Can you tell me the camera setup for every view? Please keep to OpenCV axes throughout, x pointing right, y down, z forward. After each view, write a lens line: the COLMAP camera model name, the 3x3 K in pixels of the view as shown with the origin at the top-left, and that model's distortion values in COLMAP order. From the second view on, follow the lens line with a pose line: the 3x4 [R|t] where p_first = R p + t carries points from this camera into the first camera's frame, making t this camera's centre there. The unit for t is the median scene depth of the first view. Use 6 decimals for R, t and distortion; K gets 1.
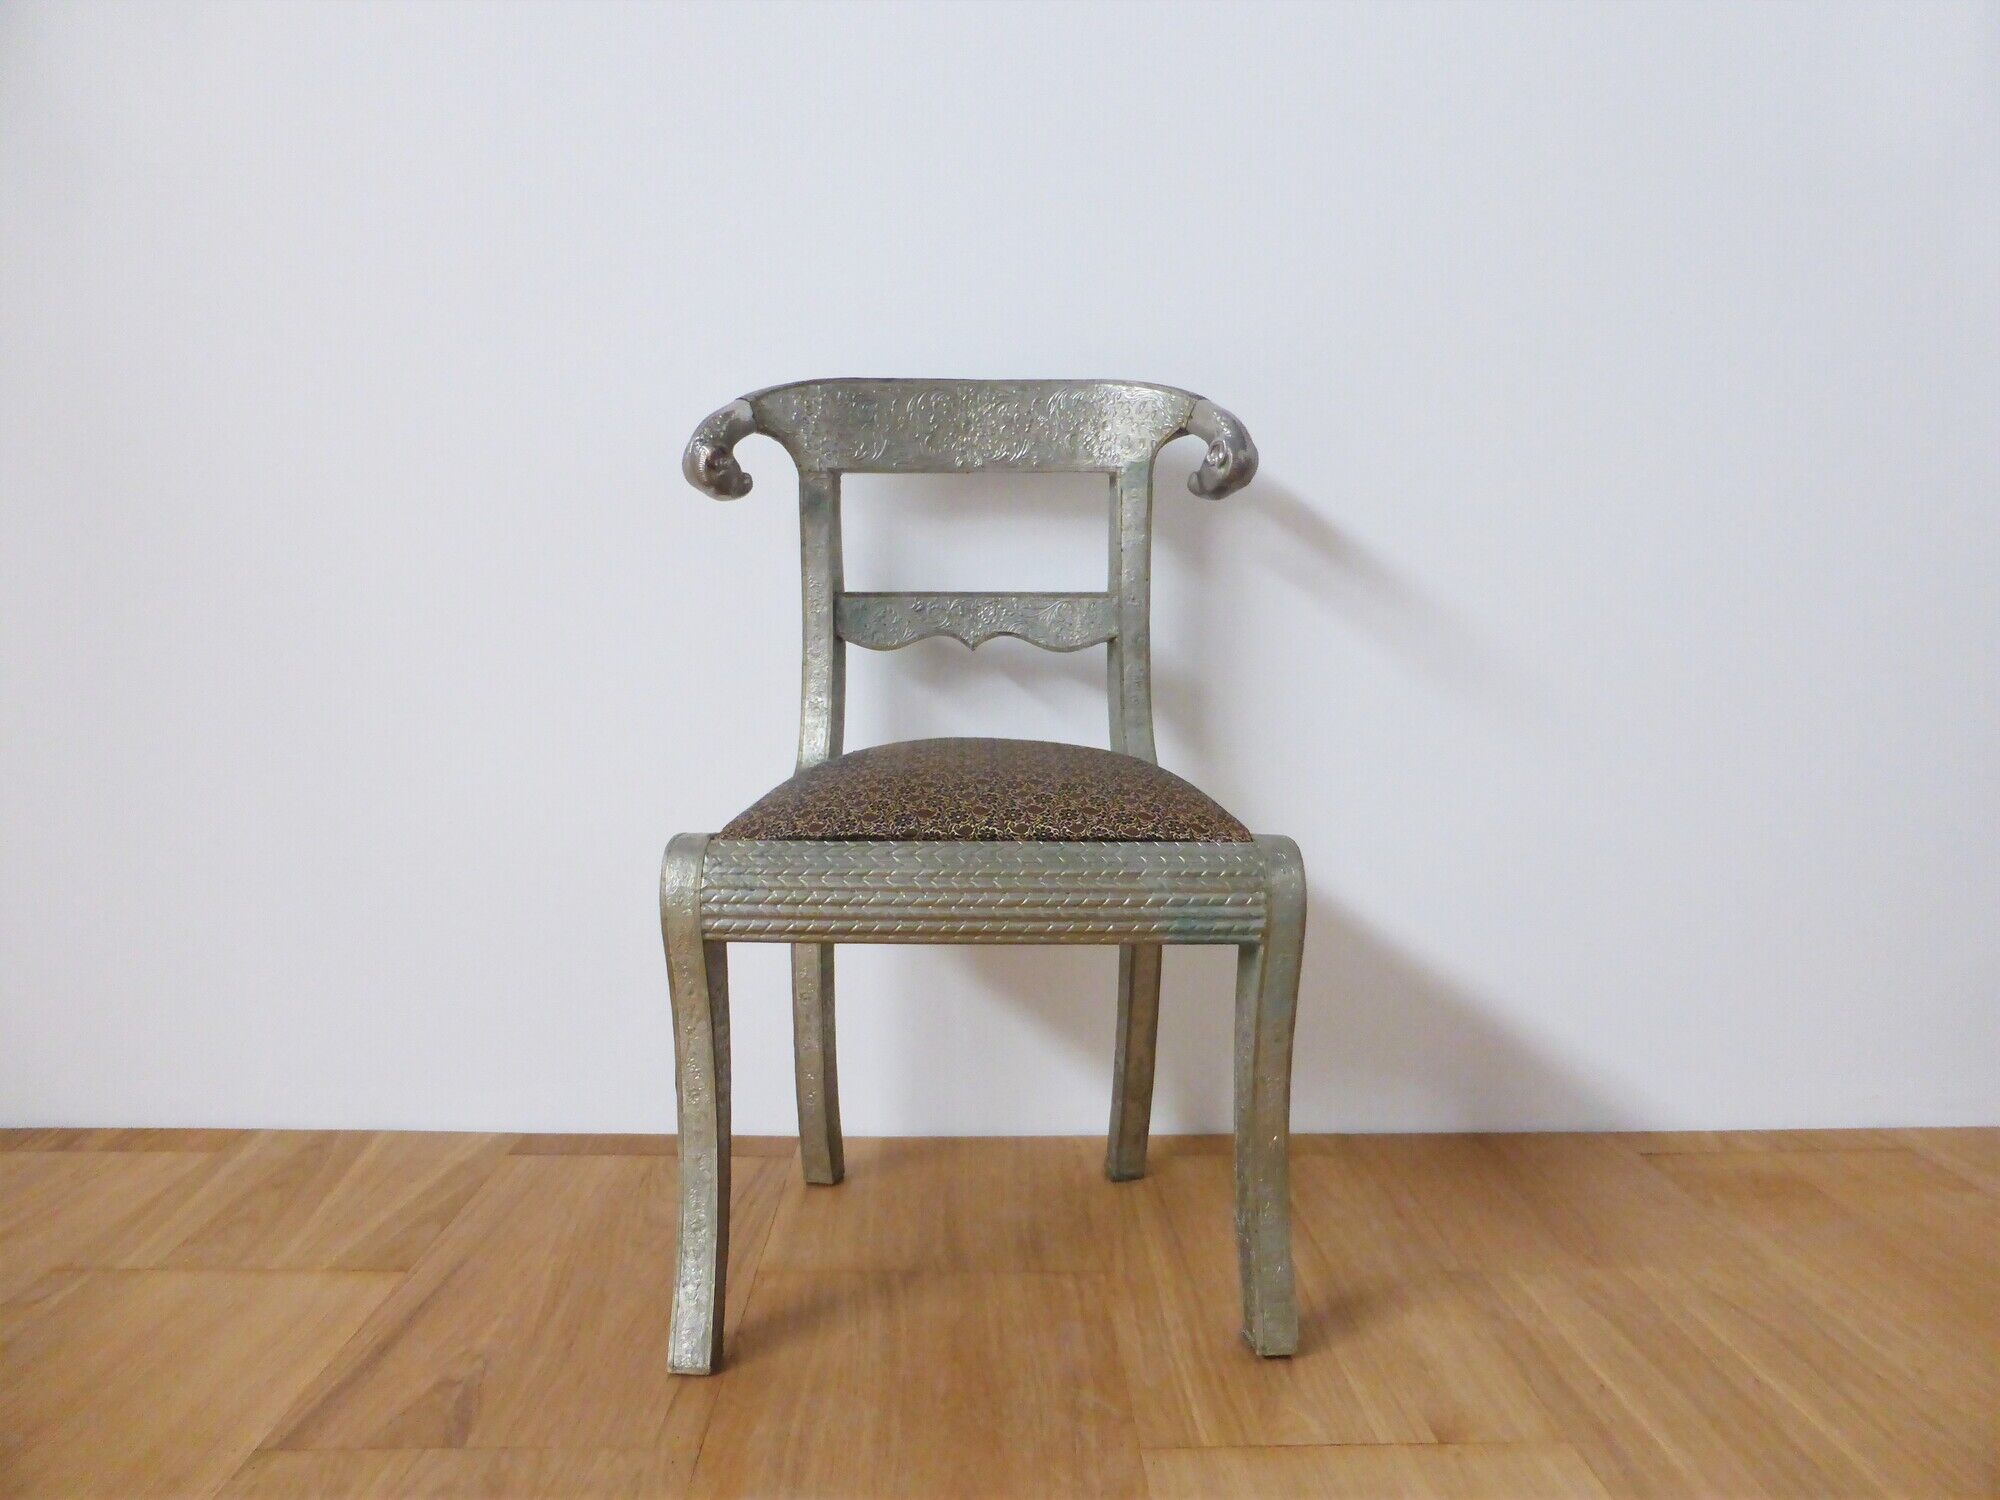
lens RADIAL K [[1424.1, 0, 1000.0], [0, 1424.1, 750.0], [0, 0, 1]] dist [-0.053747, 0.002573]
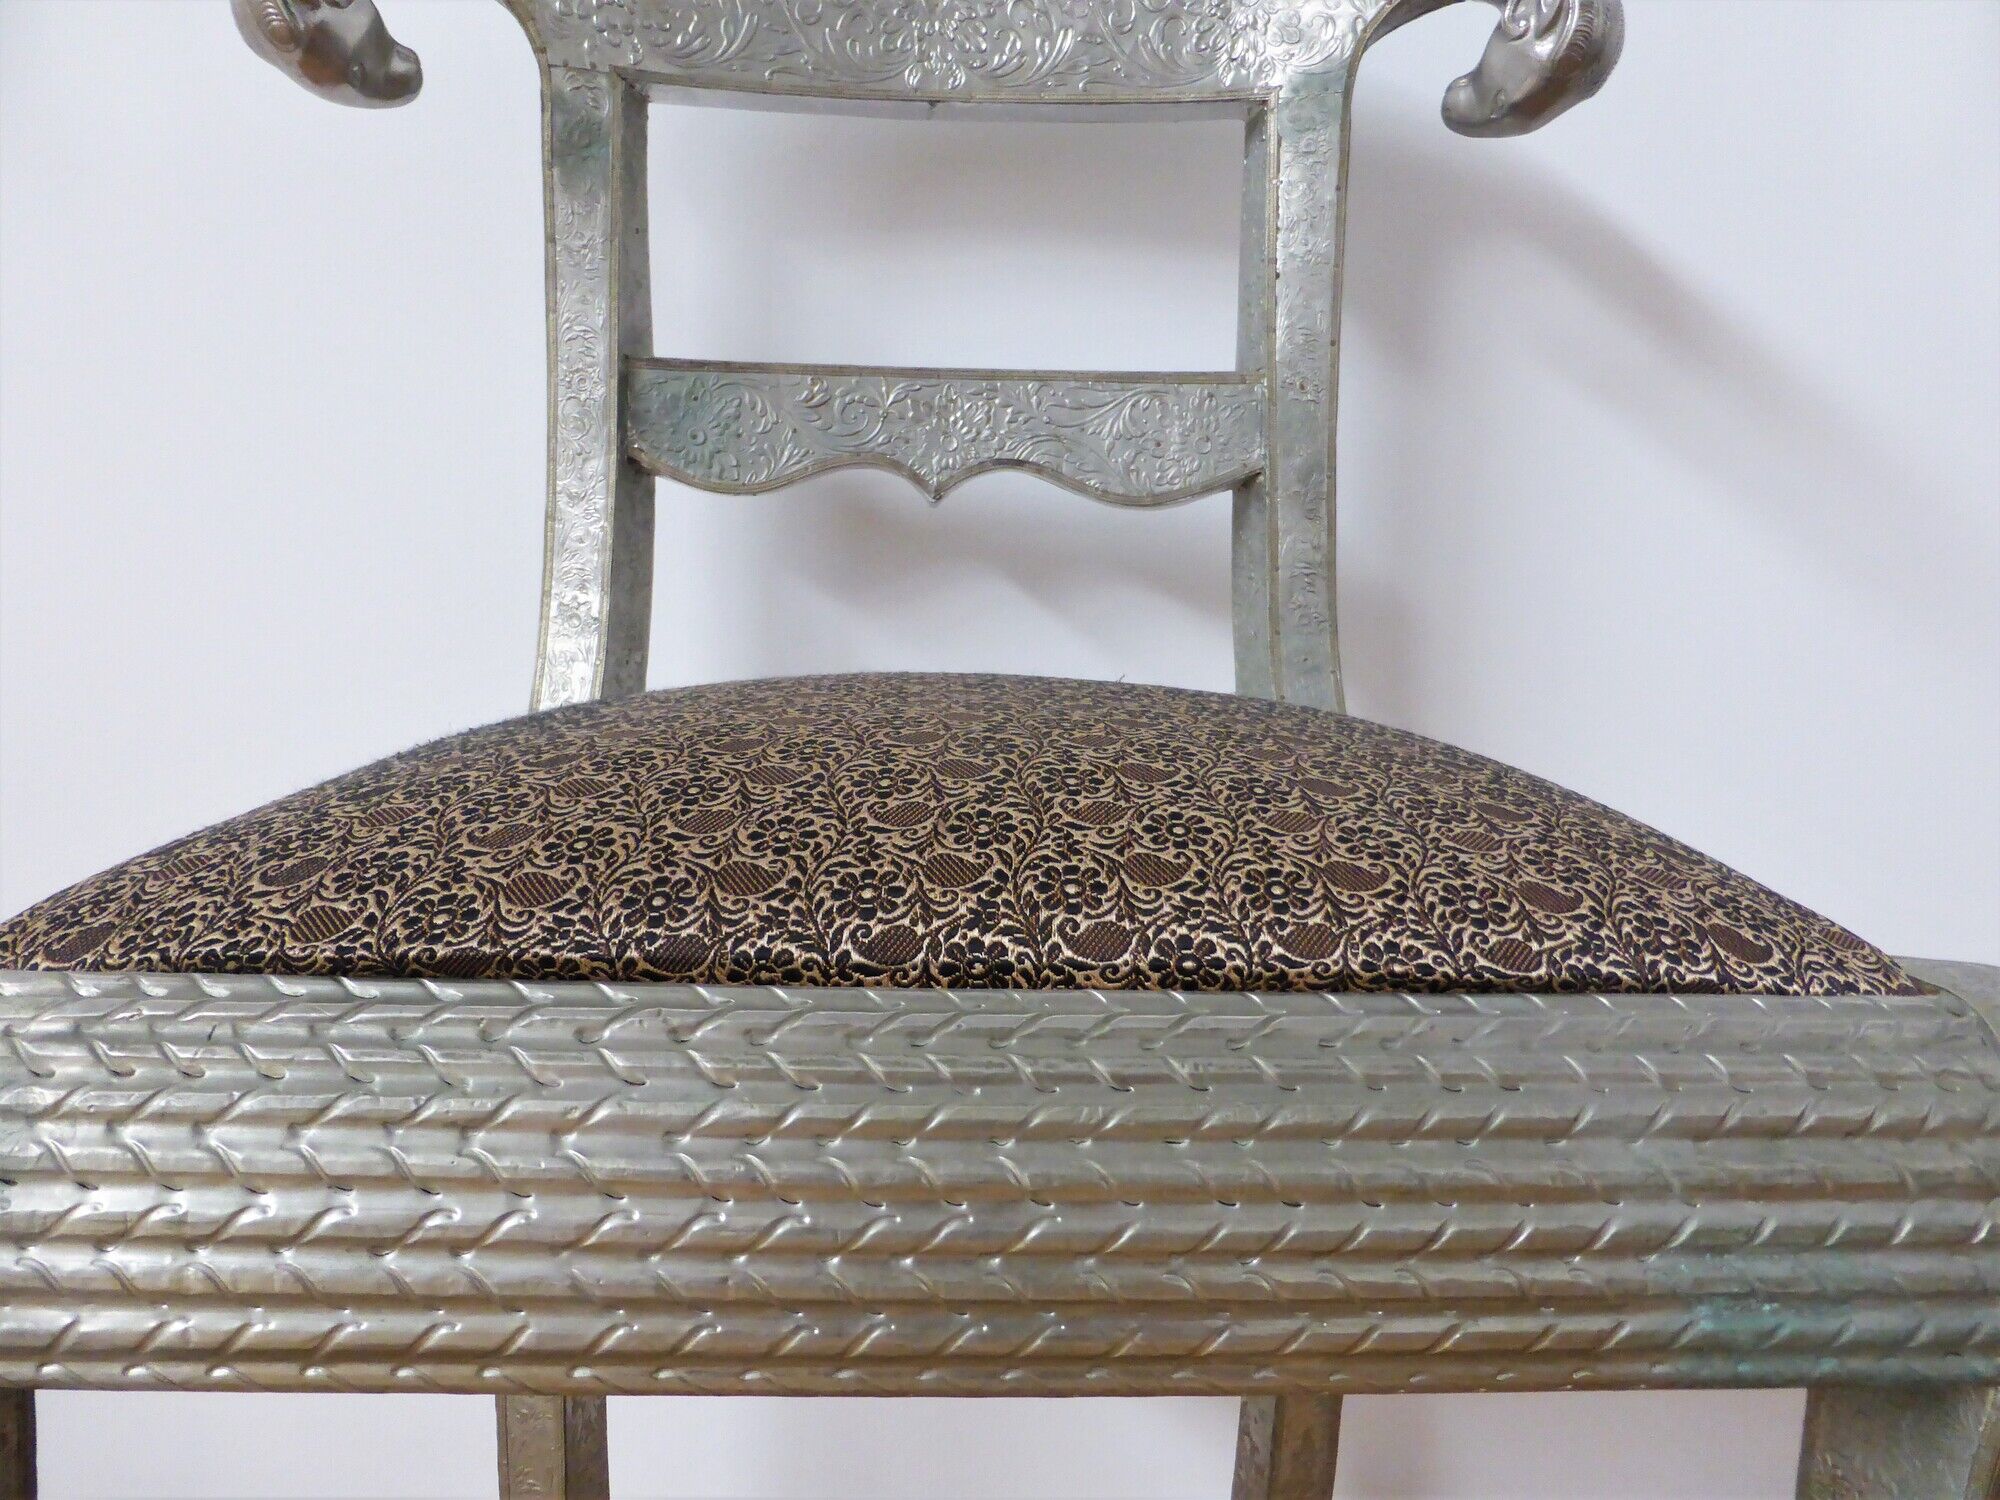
lens RADIAL K [[1424.1, 0, 1000.0], [0, 1424.1, 750.0], [0, 0, 1]] dist [-0.053747, 0.002573]
pose [[0.999611, 0.015700, 0.023034, -0.008567], [-0.015029, 0.999465, -0.029041, 0.021662], [-0.023478, 0.028683, 0.999313, 0.573839]]
